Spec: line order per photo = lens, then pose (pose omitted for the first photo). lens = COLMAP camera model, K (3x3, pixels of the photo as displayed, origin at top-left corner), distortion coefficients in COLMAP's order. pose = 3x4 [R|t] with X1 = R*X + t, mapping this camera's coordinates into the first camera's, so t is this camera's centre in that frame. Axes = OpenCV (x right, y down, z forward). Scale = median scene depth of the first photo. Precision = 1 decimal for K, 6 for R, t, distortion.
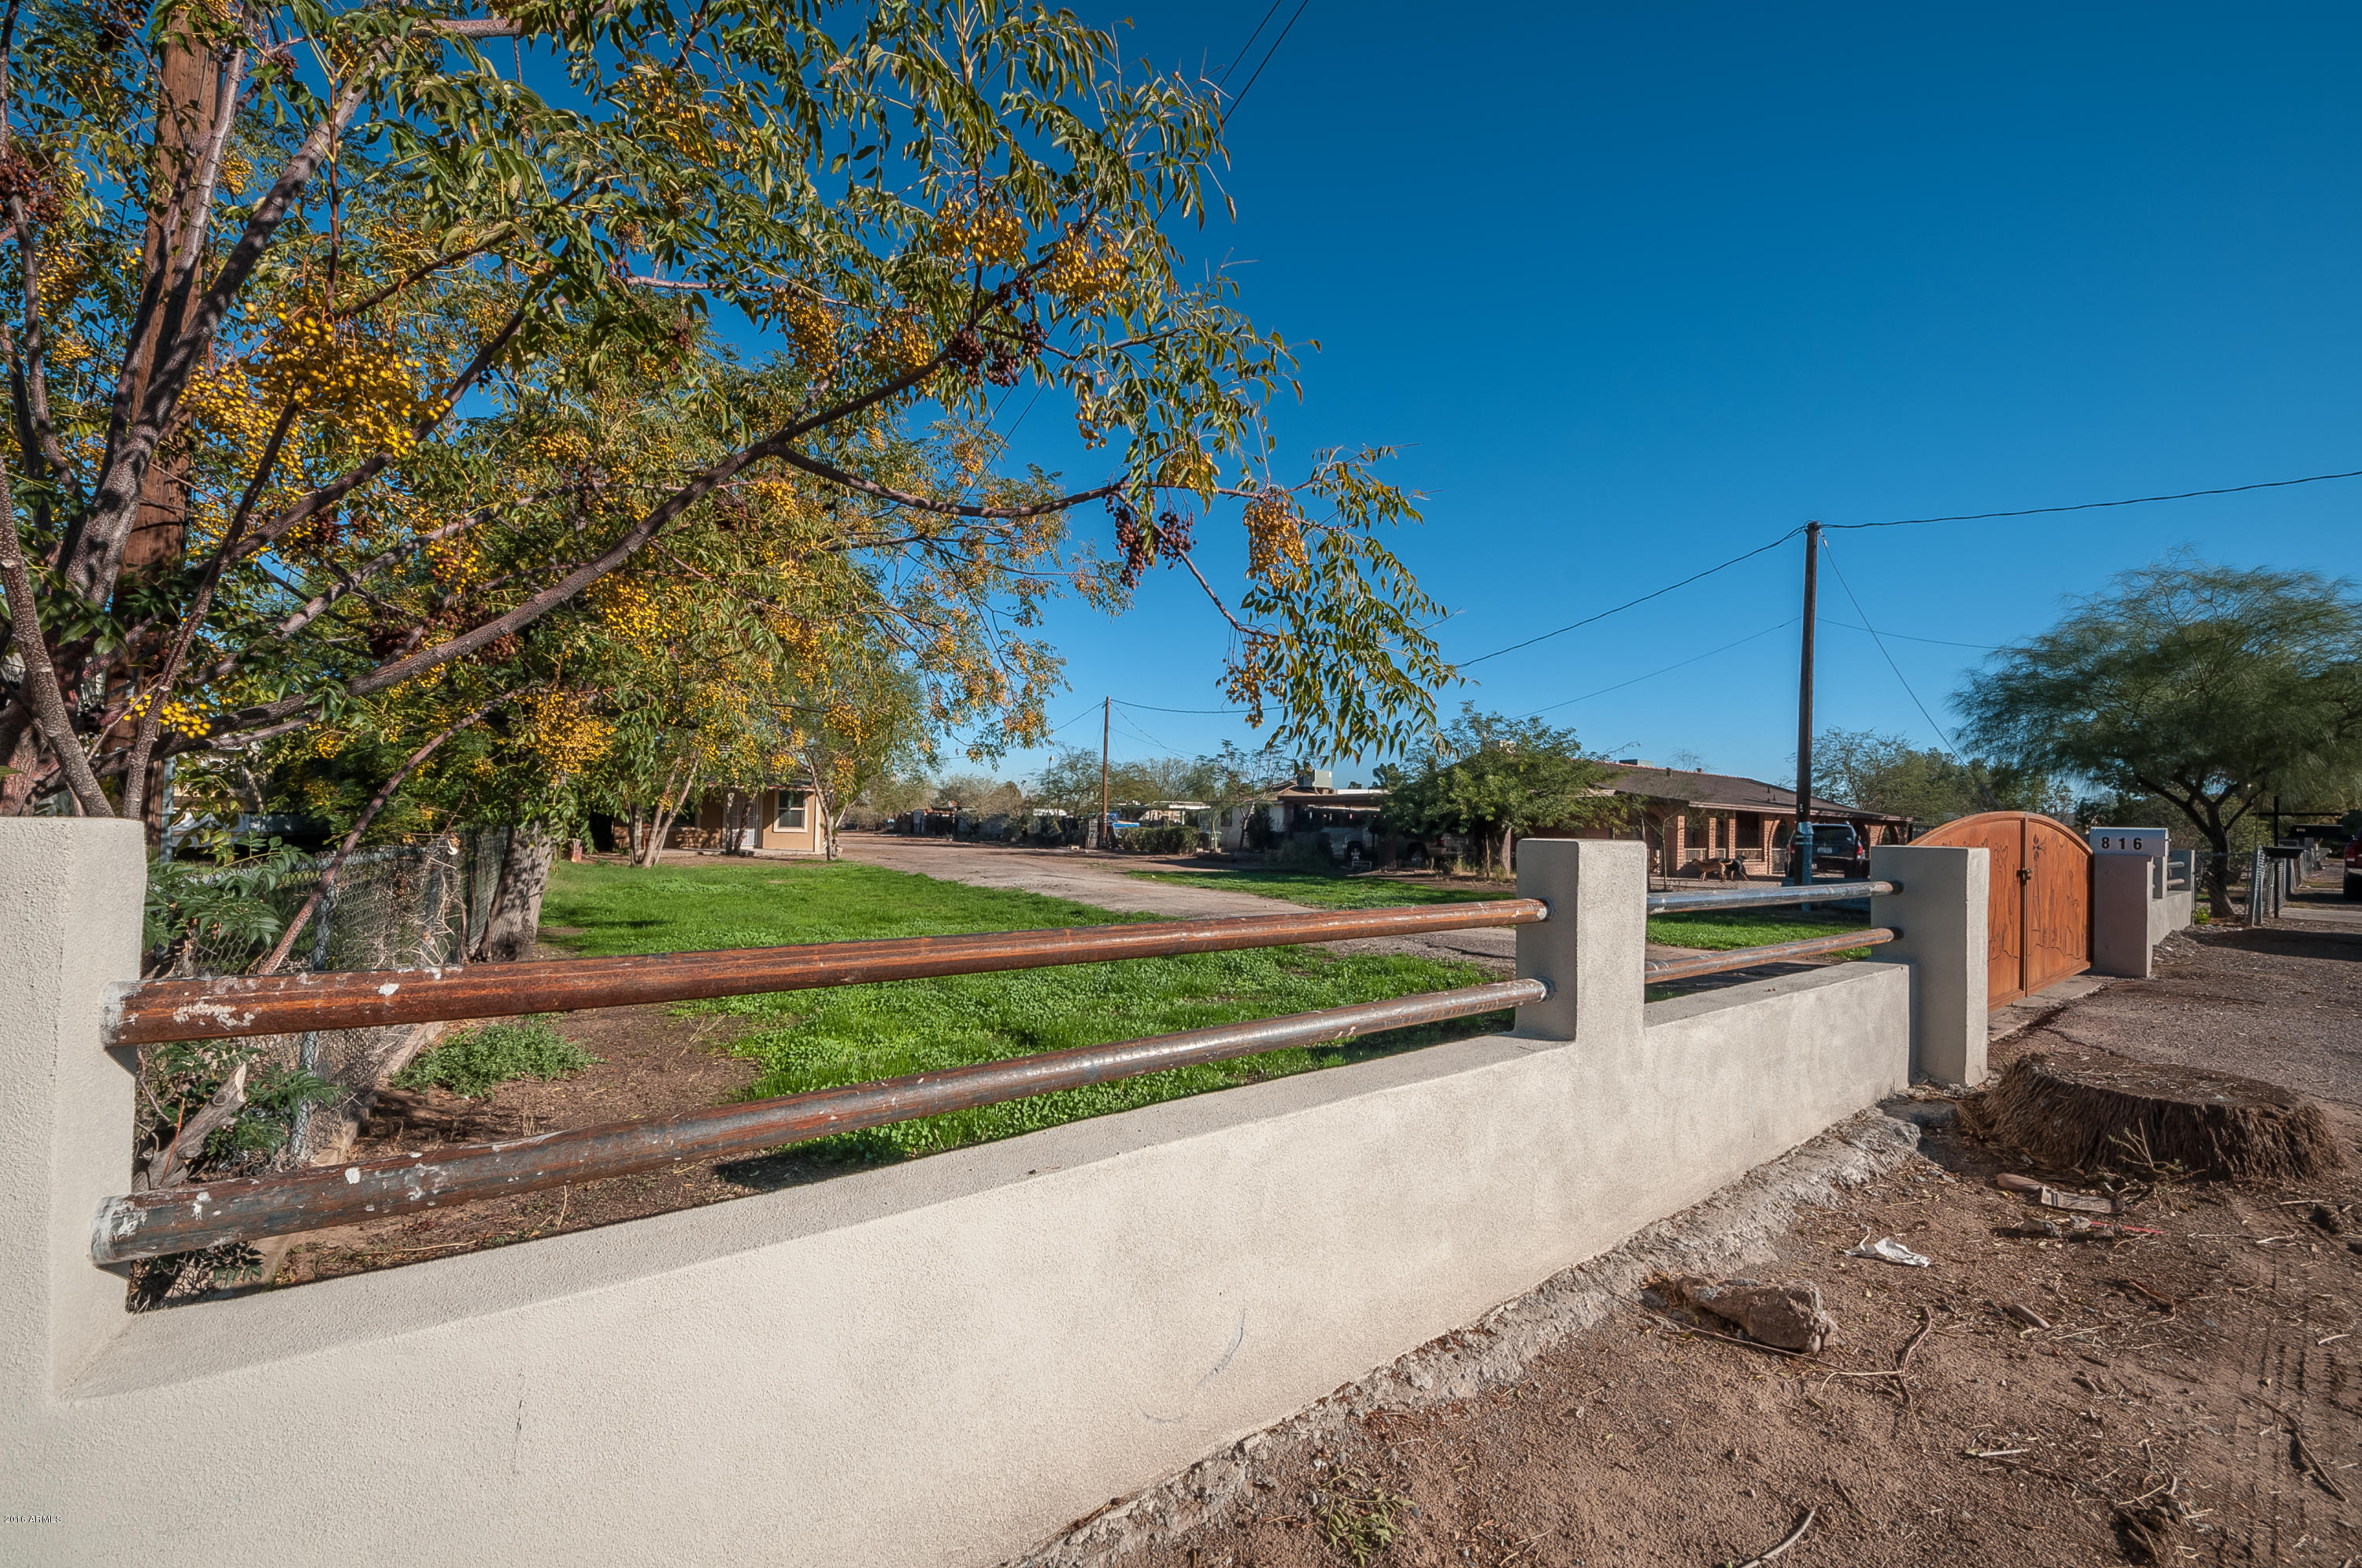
lens RADIAL K [[828.0, 0, 1191.0], [0, 828.0, 800.6], [0, 0, 1]] dist [0.032302, -0.020969]
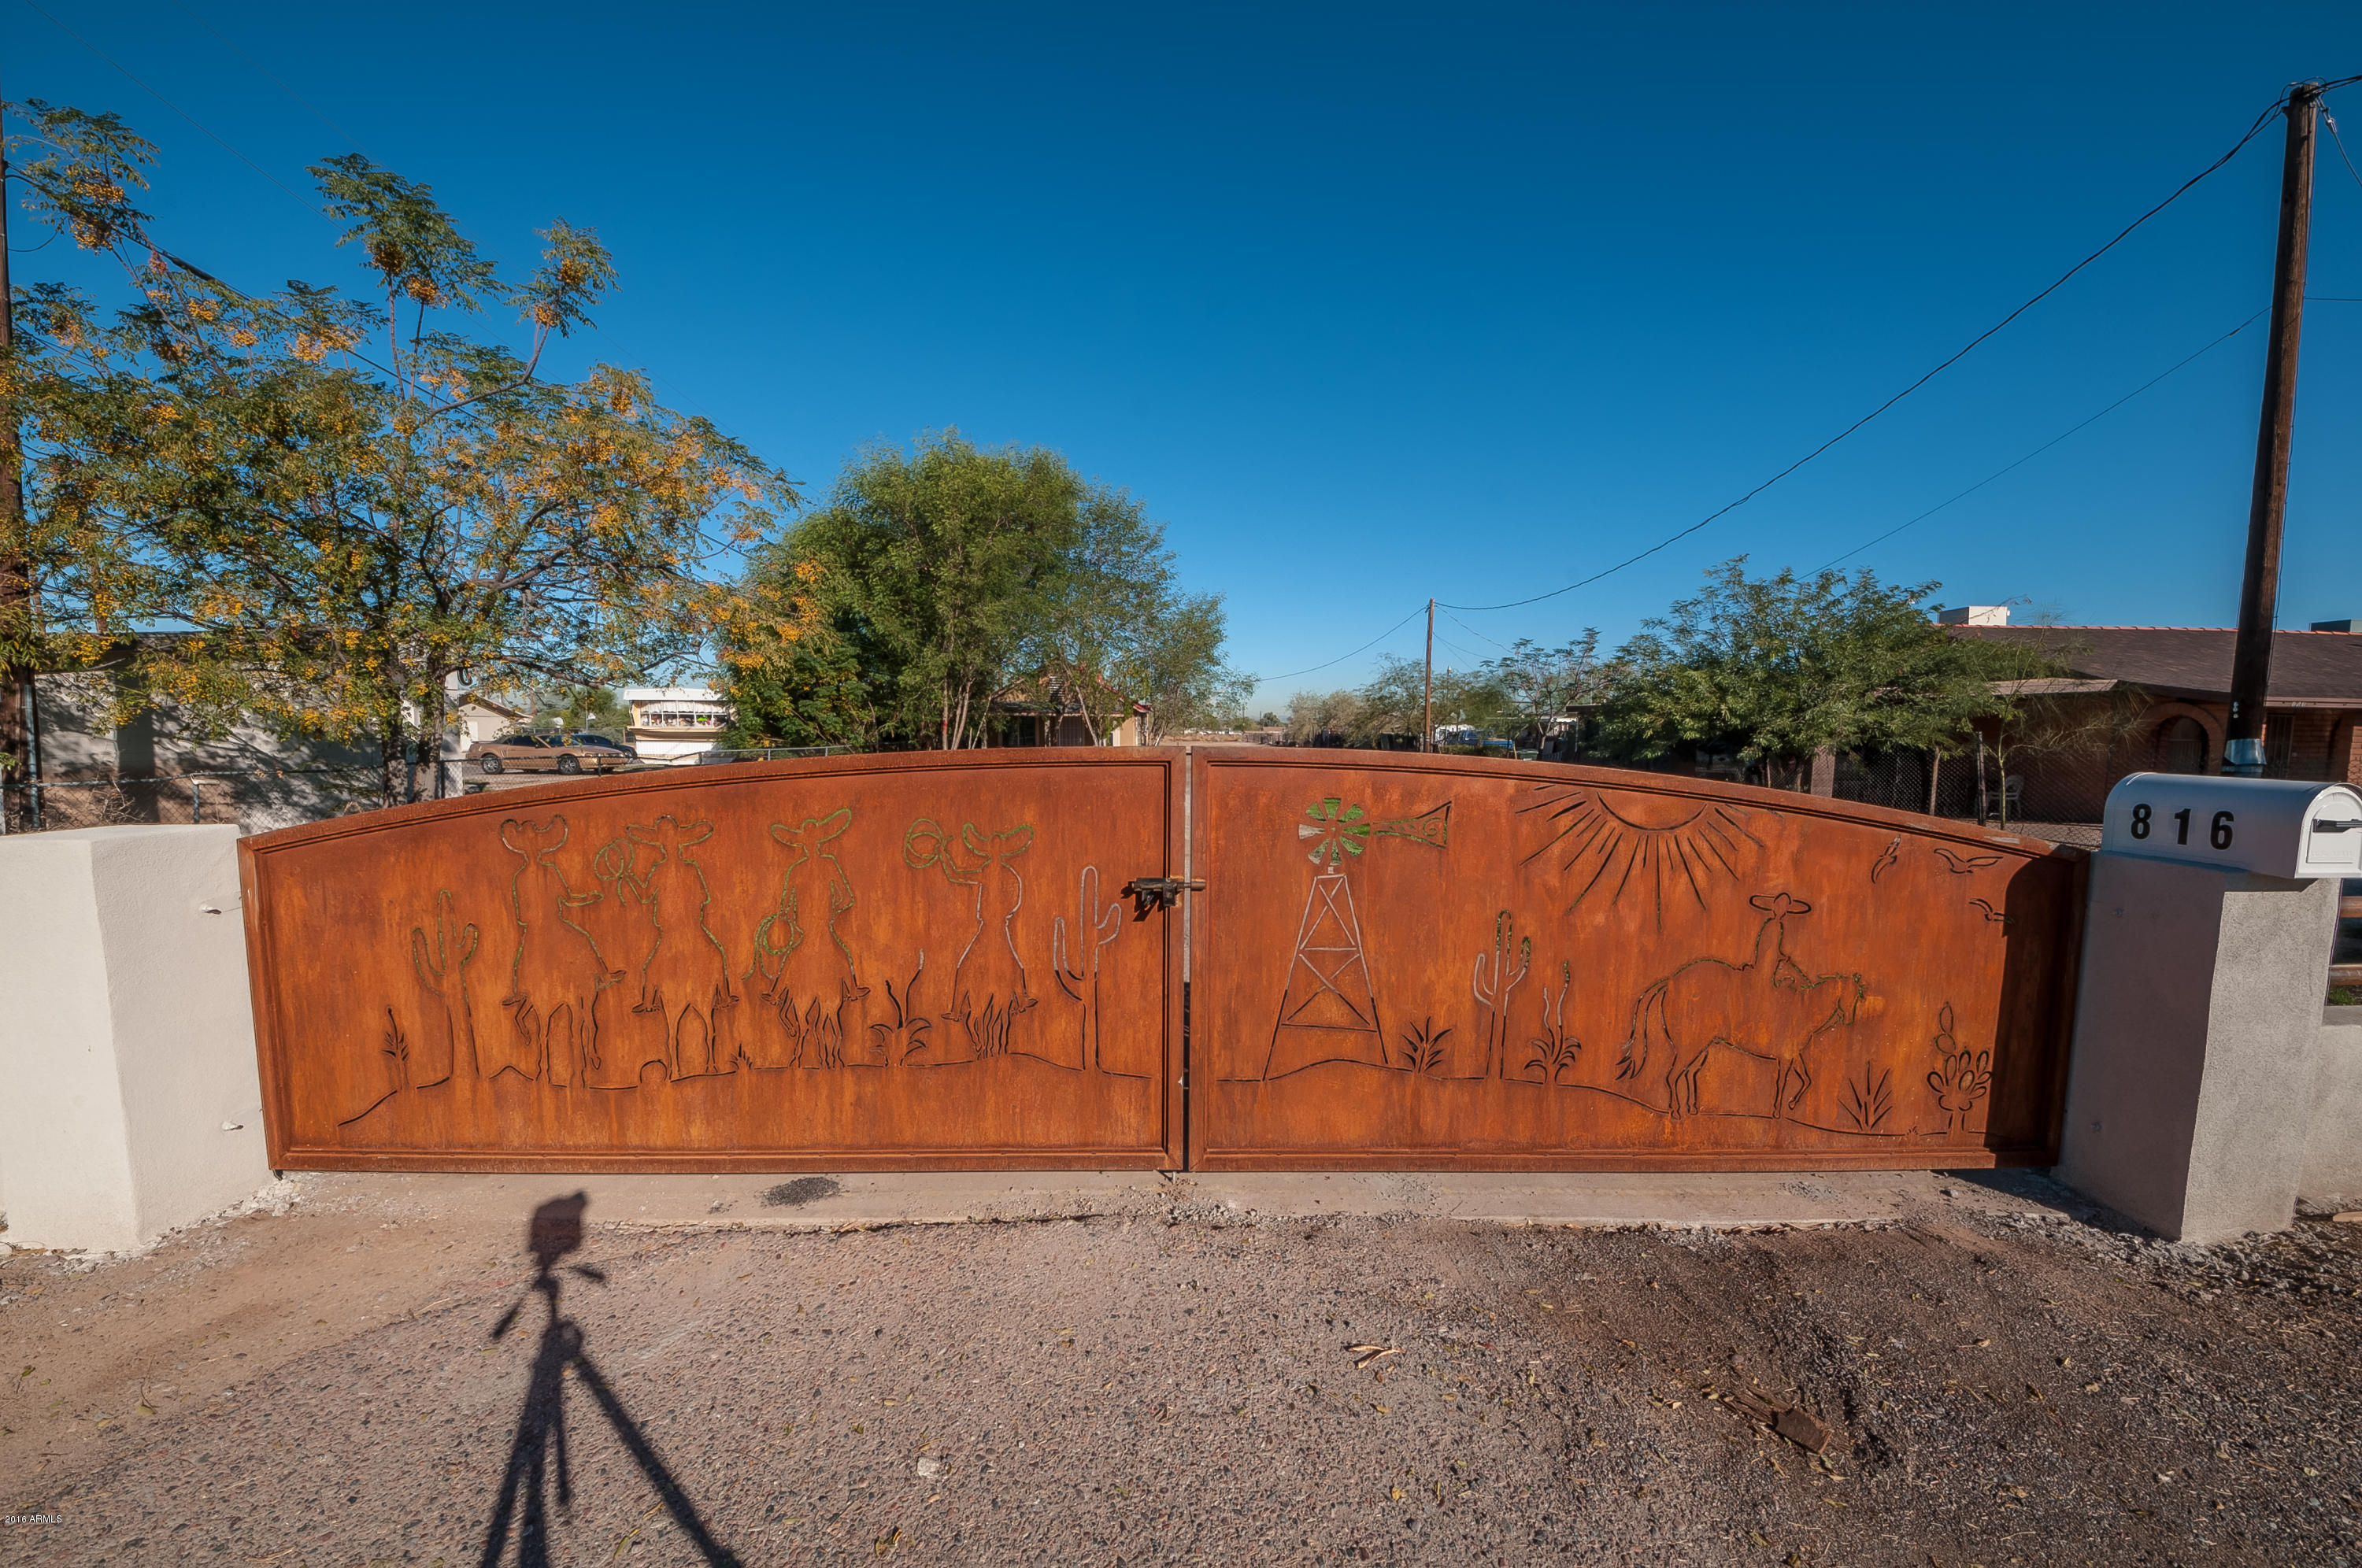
lens RADIAL K [[828.0, 0, 1191.0], [0, 828.0, 800.6], [0, 0, 1]] dist [0.032302, -0.020969]
pose [[0.820763, 0.030444, -0.570458, 0.270479], [0.027935, 0.995246, 0.093305, -0.000492], [0.570586, -0.092517, 0.816010, 0.137945]]
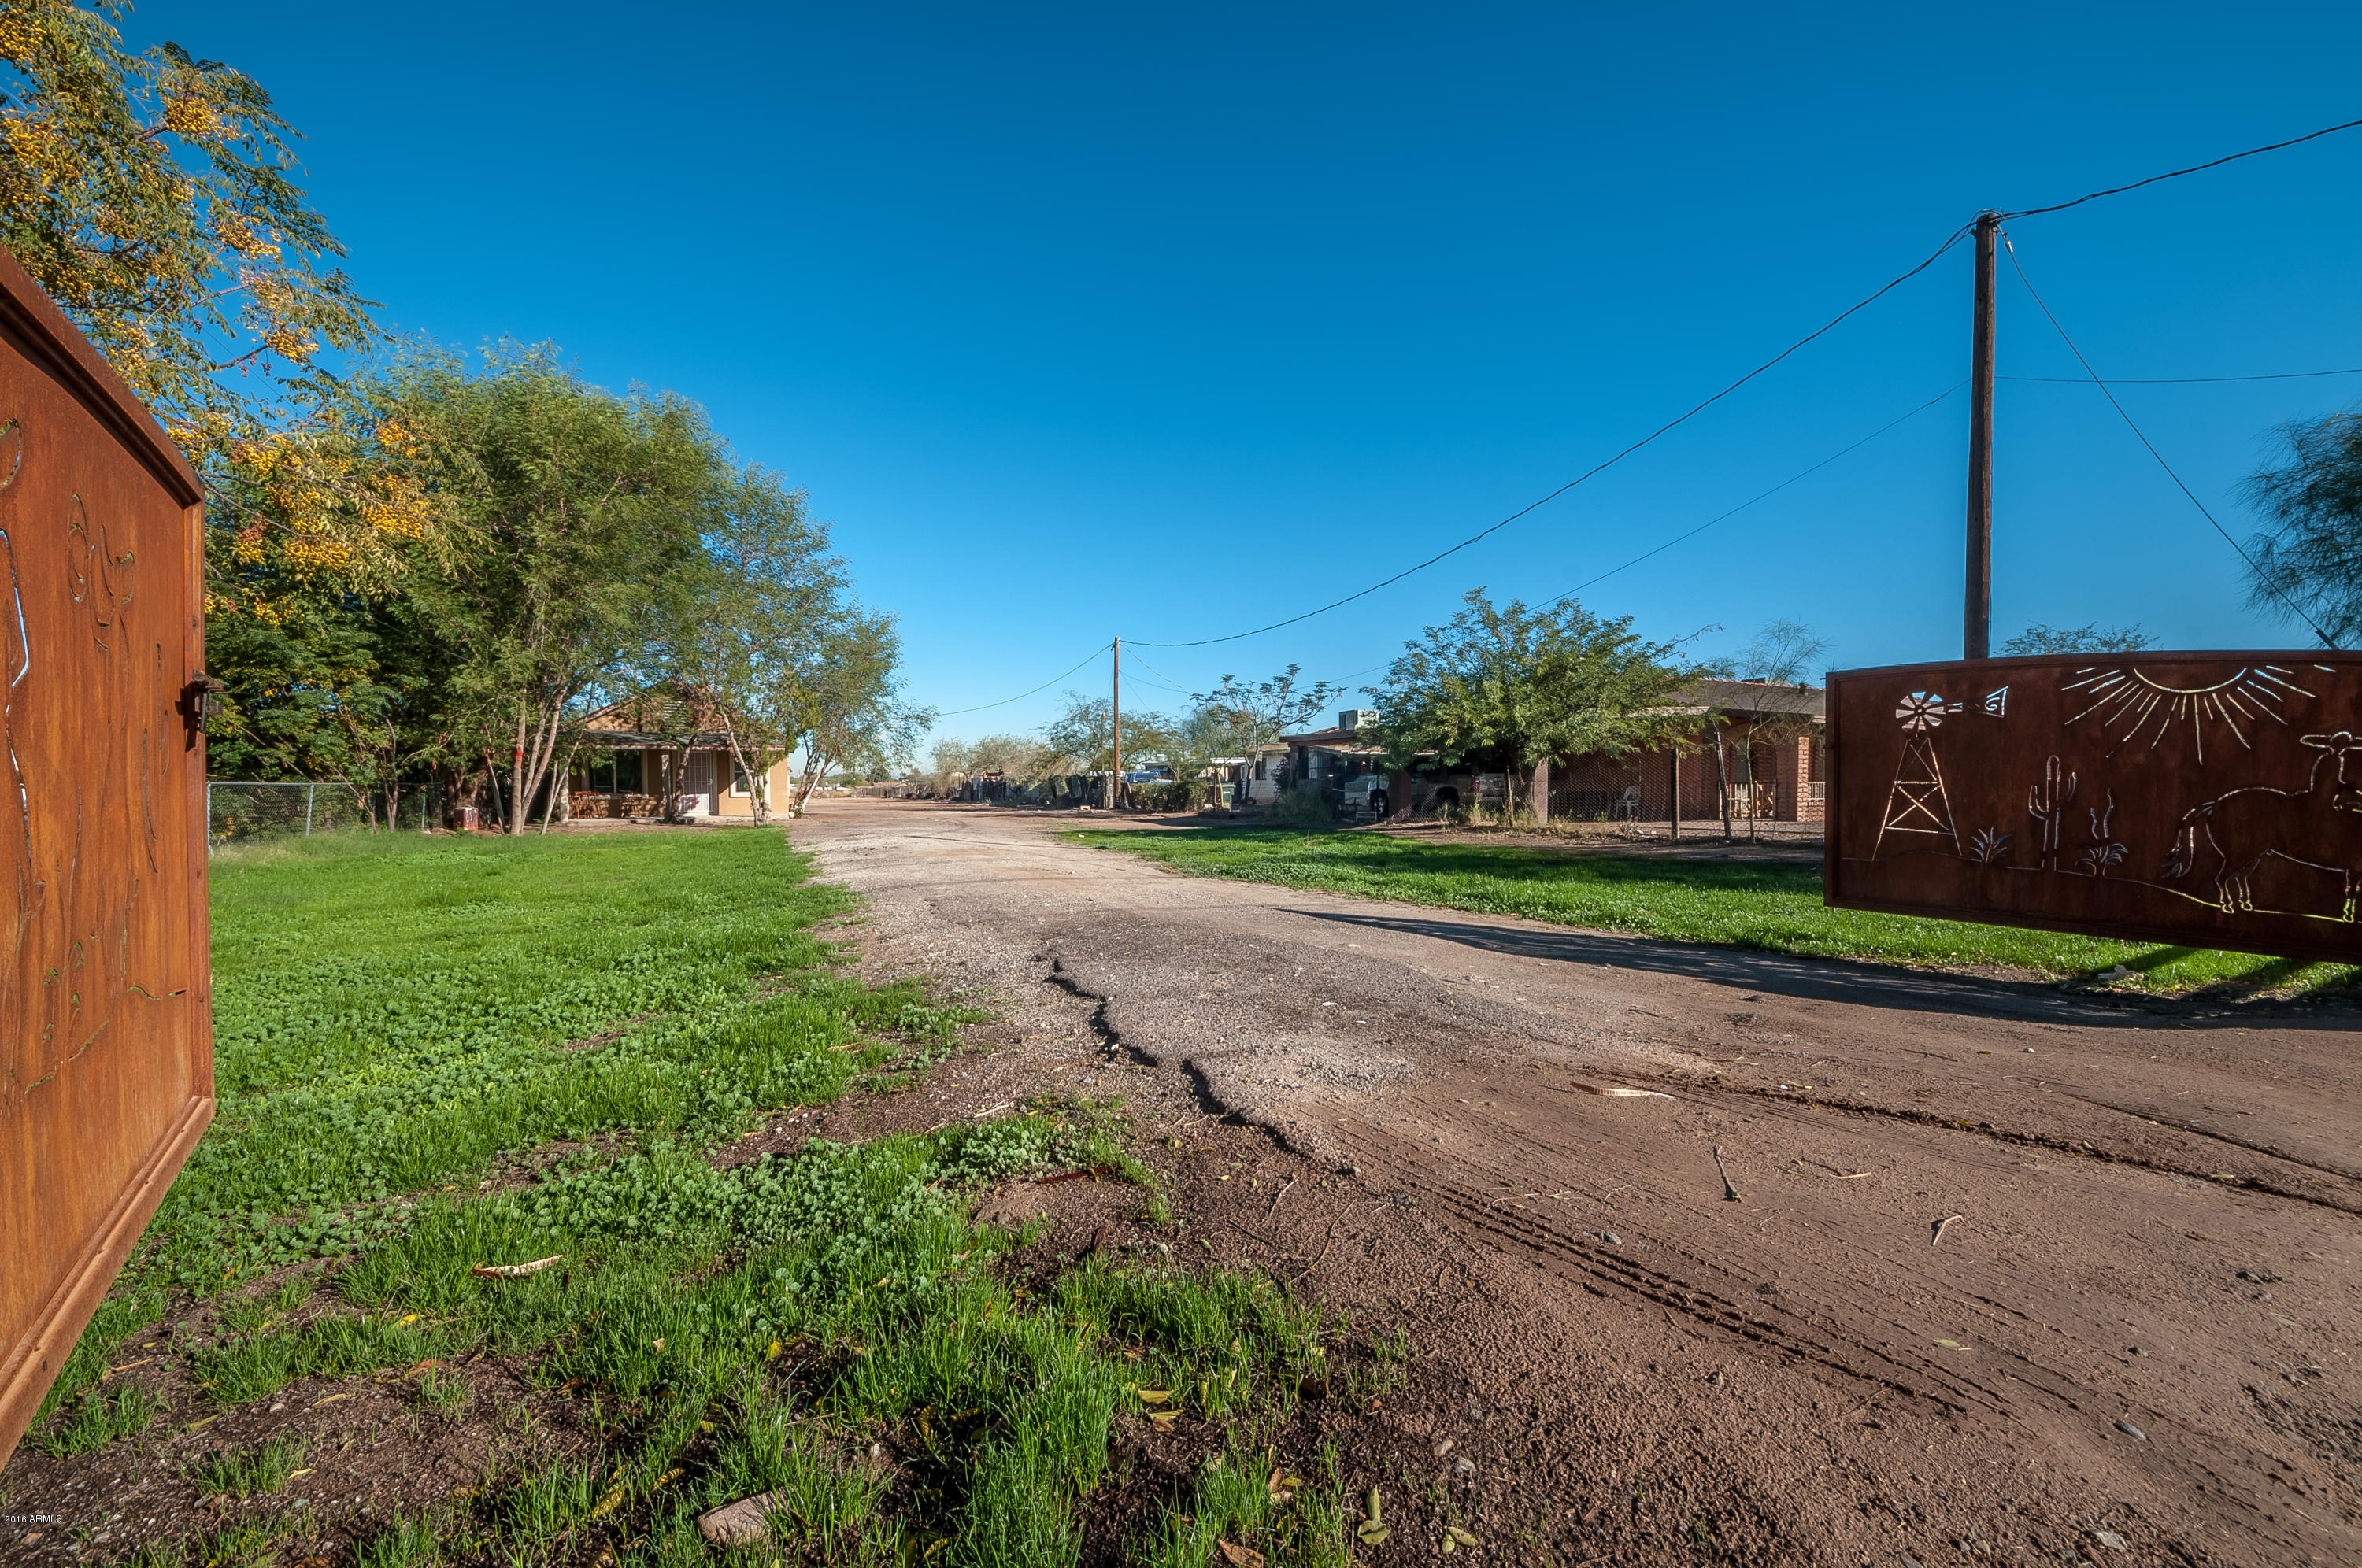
lens RADIAL K [[828.0, 0, 1191.0], [0, 828.0, 800.6], [0, 0, 1]] dist [0.032302, -0.020969]
pose [[0.988672, -0.028600, -0.147344, 0.138639], [0.034922, 0.998569, 0.040495, 0.021516], [0.145975, -0.045182, 0.988256, 0.168162]]
